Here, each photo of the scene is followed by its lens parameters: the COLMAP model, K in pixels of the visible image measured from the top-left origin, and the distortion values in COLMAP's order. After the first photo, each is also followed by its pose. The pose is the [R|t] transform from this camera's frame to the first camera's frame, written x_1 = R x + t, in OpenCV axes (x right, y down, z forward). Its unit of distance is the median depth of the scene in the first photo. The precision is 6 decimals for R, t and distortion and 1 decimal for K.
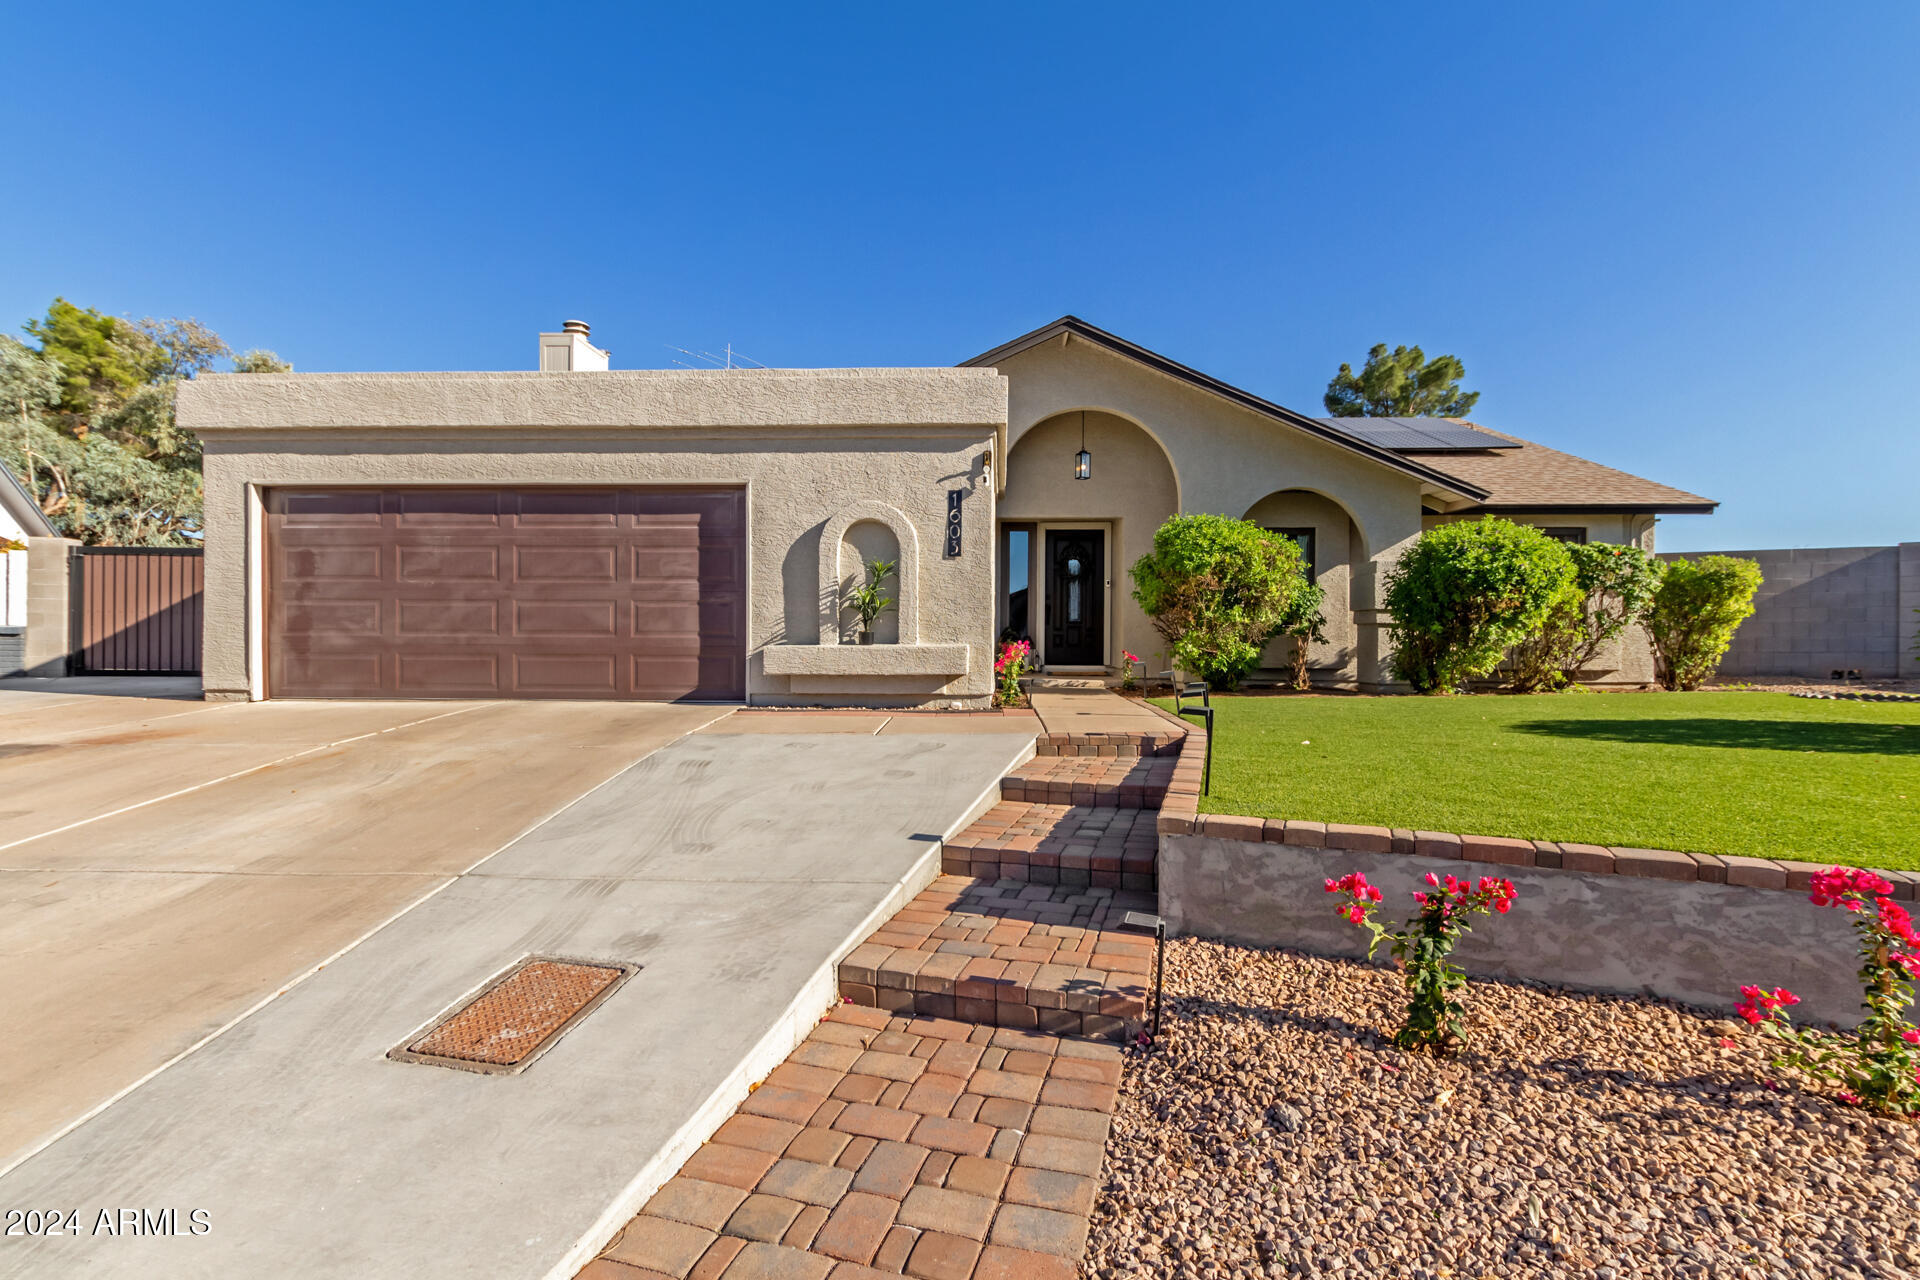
lens RADIAL K [[885.7, 0, 963.0], [0, 885.7, 646.1], [0, 0, 1]] dist [0.002023, -0.000826]
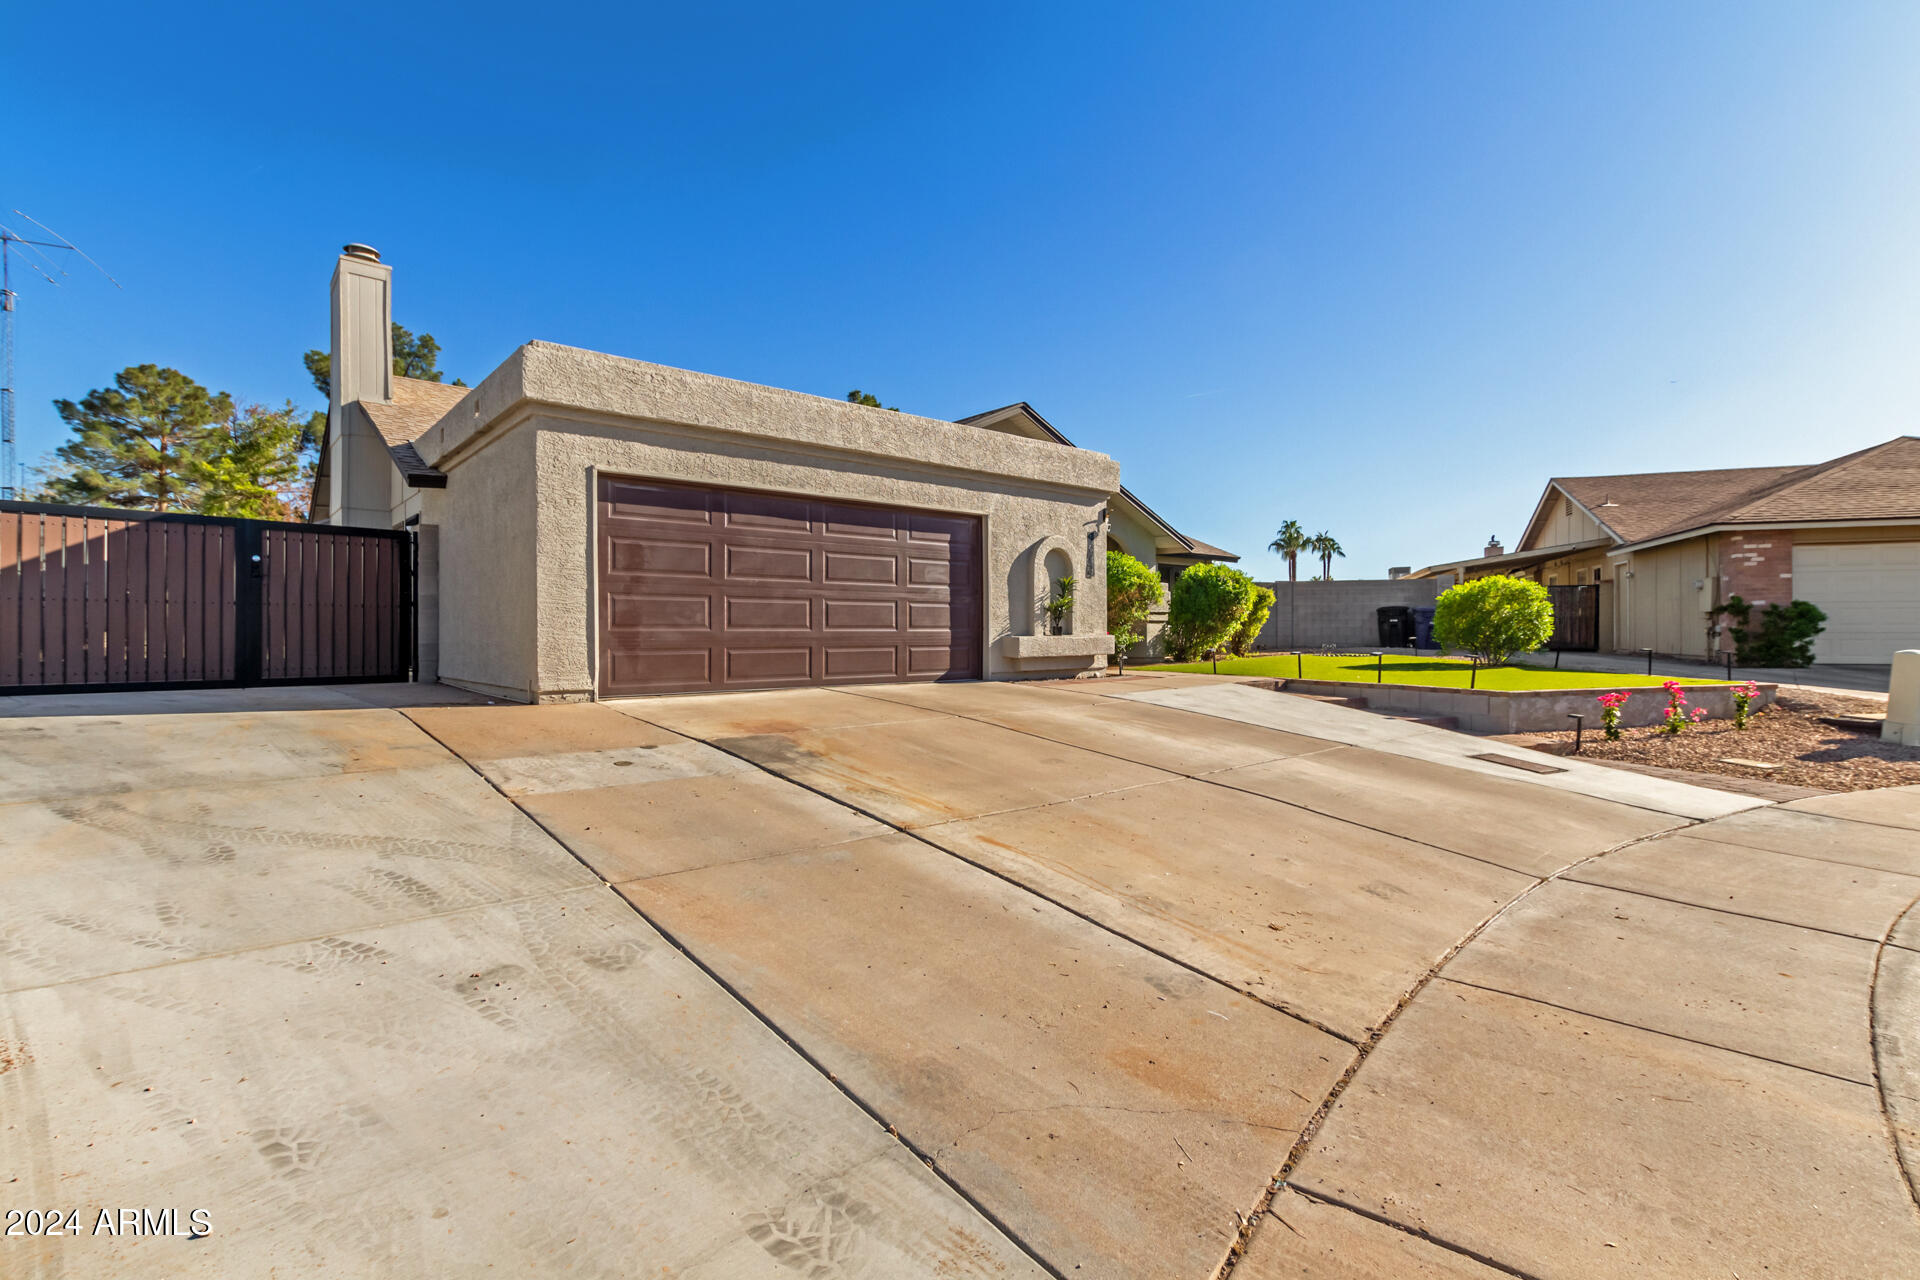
lens RADIAL K [[885.7, 0, 967.2], [0, 885.7, 634.6], [0, 0, 1]] dist [0.002023, -0.000826]
pose [[0.726621, -0.008181, 0.686990, -1.157700], [0.010274, 0.999947, 0.001041, -0.005221], [-0.686961, 0.006301, 0.726667, 0.049732]]
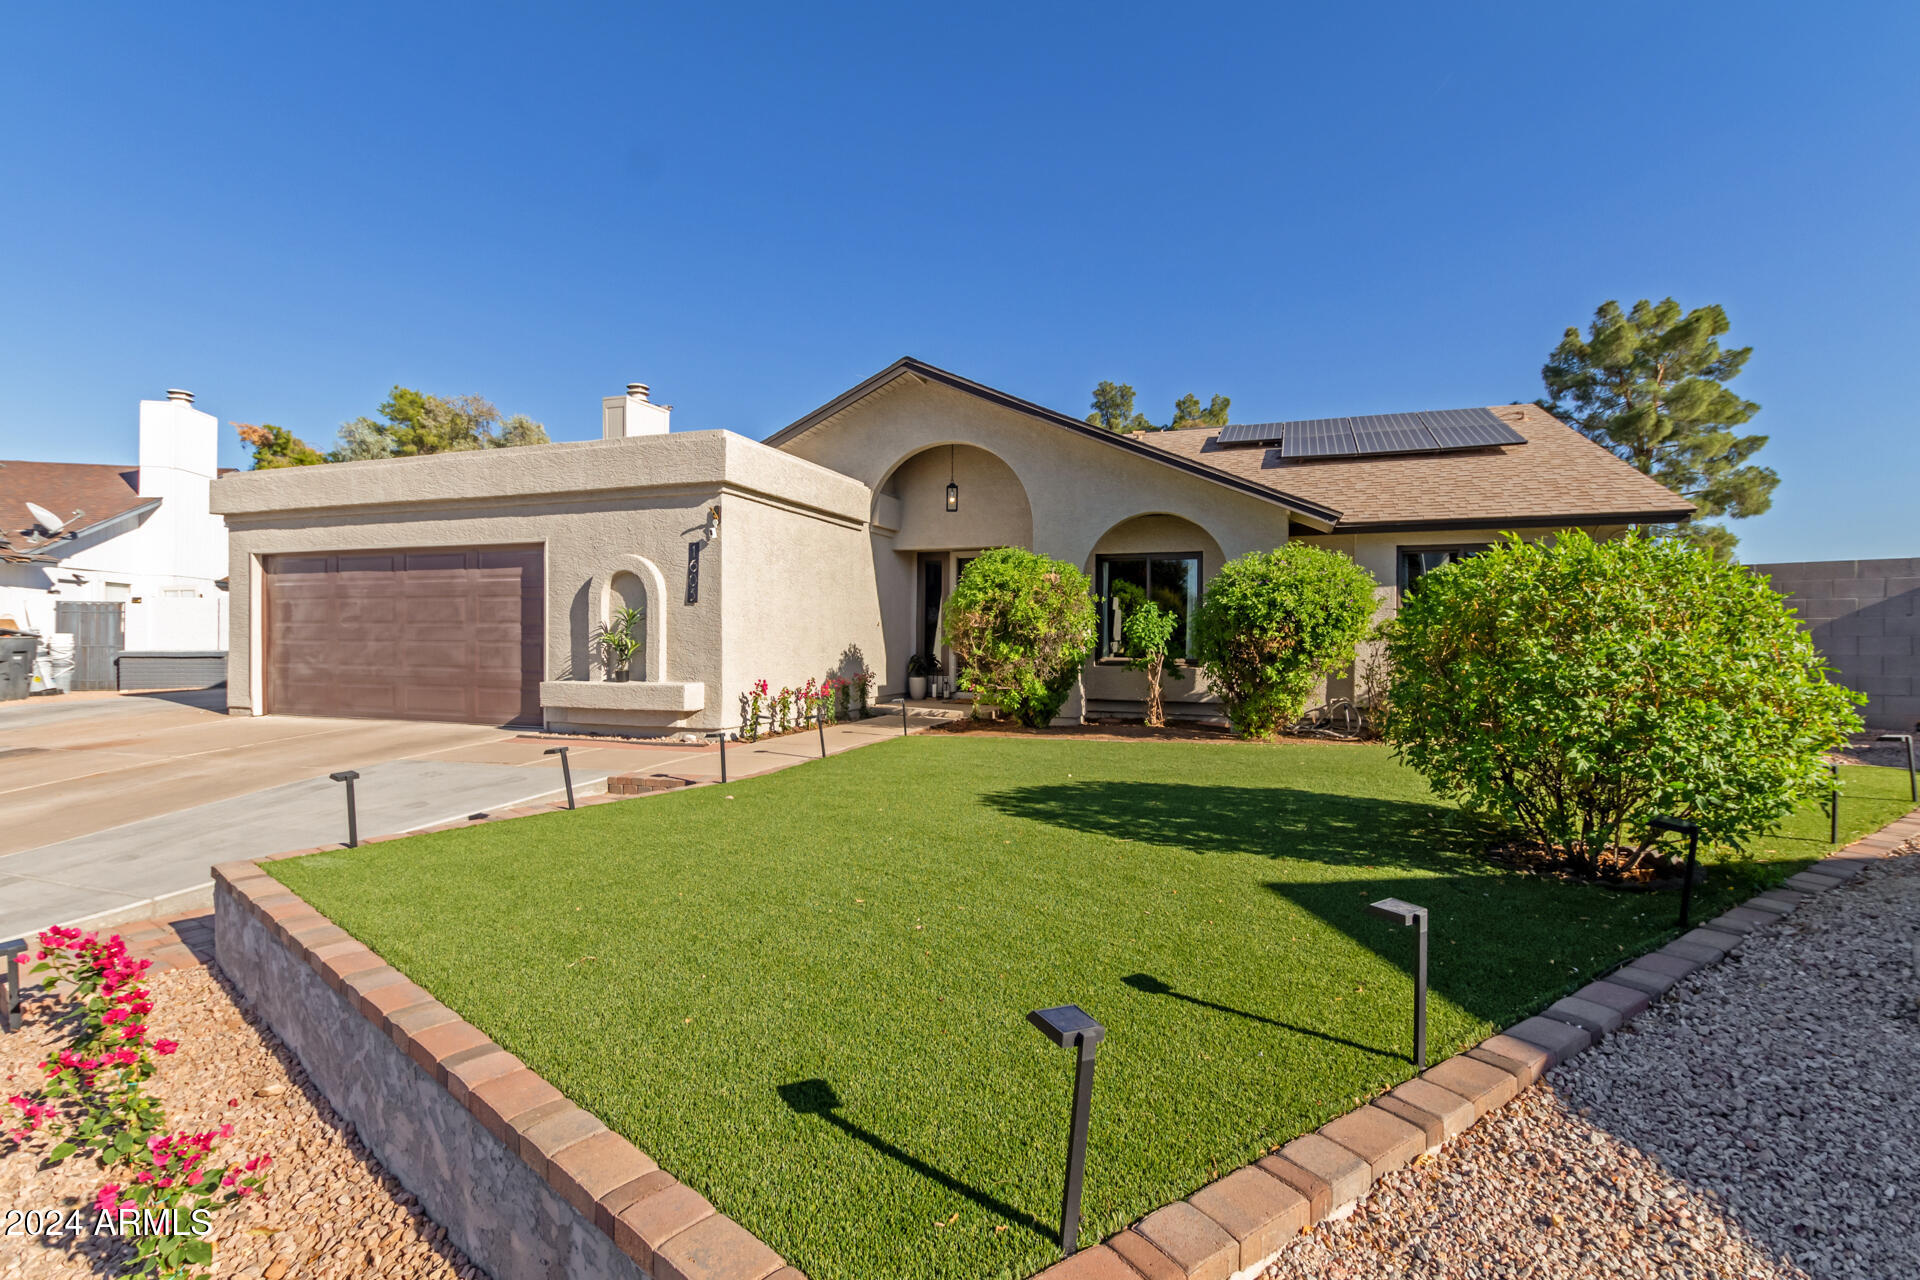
lens RADIAL K [[885.7, 0, 959.8], [0, 885.7, 644.2], [0, 0, 1]] dist [0.002023, -0.000826]
pose [[0.952683, 0.002238, -0.303959, 0.618940], [-0.003522, 0.999987, -0.003676, -0.044951], [0.303947, 0.004572, 0.952678, 0.050790]]
